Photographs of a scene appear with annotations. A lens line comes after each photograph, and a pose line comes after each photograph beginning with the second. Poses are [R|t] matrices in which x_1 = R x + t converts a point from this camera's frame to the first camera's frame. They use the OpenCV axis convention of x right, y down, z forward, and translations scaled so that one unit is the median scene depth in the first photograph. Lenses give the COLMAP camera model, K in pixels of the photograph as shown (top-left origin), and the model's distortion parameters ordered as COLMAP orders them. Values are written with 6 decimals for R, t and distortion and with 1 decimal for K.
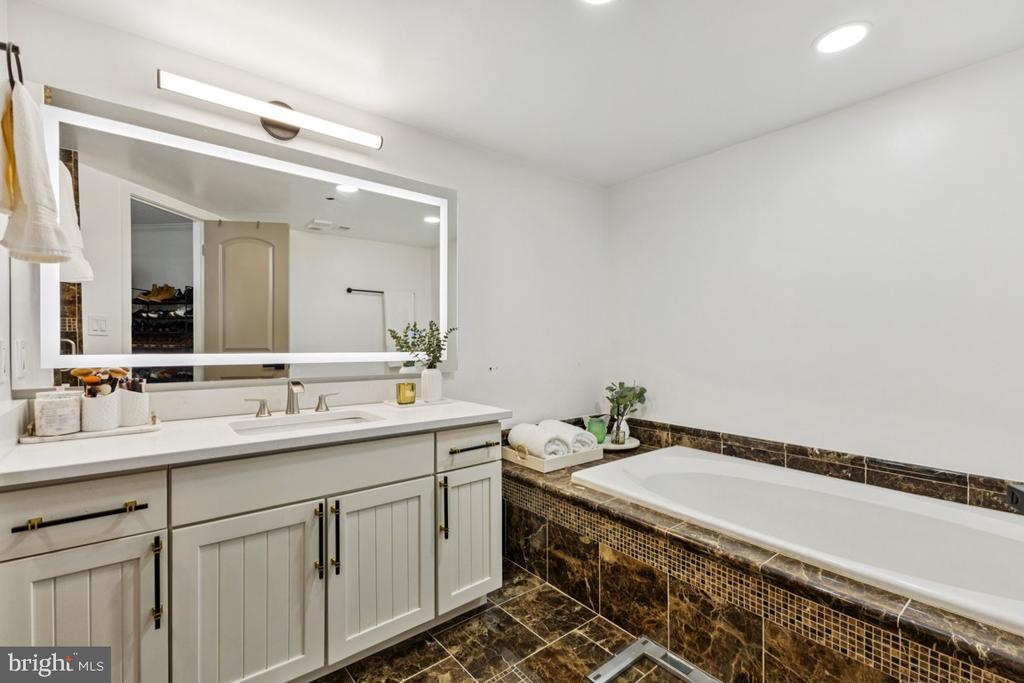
lens RADIAL K [[446.1, 0, 512.0], [0, 446.1, 341.5], [0, 0, 1]] dist [0.000699, 0.000032]
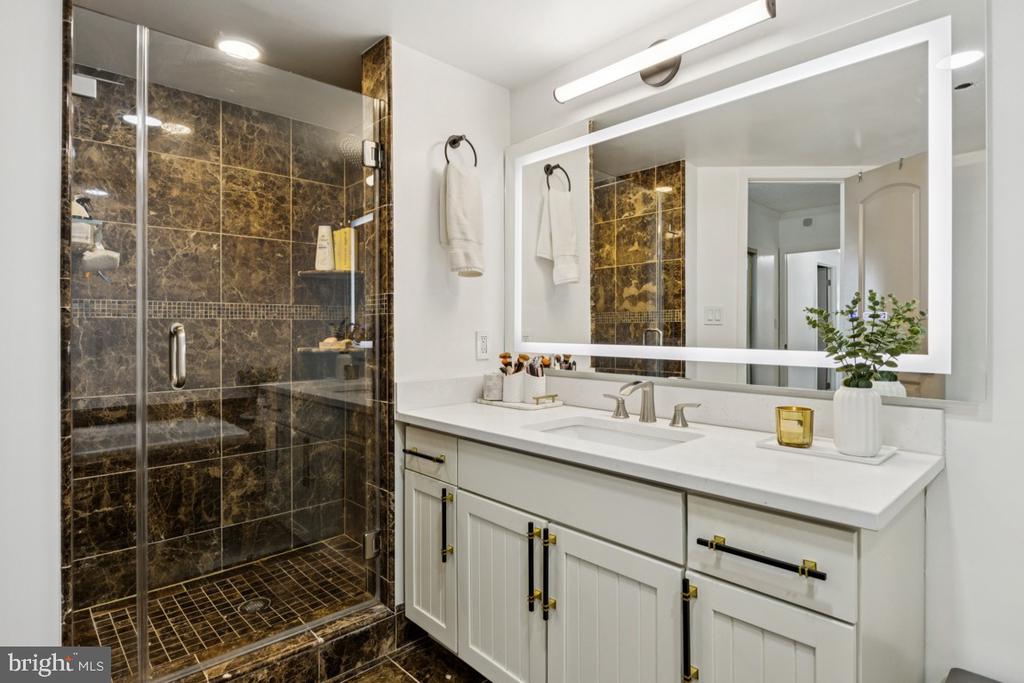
lens RADIAL K [[542.1, 0, 513.4], [0, 542.1, 329.4], [0, 0, 1]] dist [-0.000834, -0.000111]
pose [[0.074767, 0.000538, -0.997201, 0.464006], [0.000383, 1.000000, 0.000568, -0.006266], [0.997201, -0.000424, 0.074767, 0.678921]]
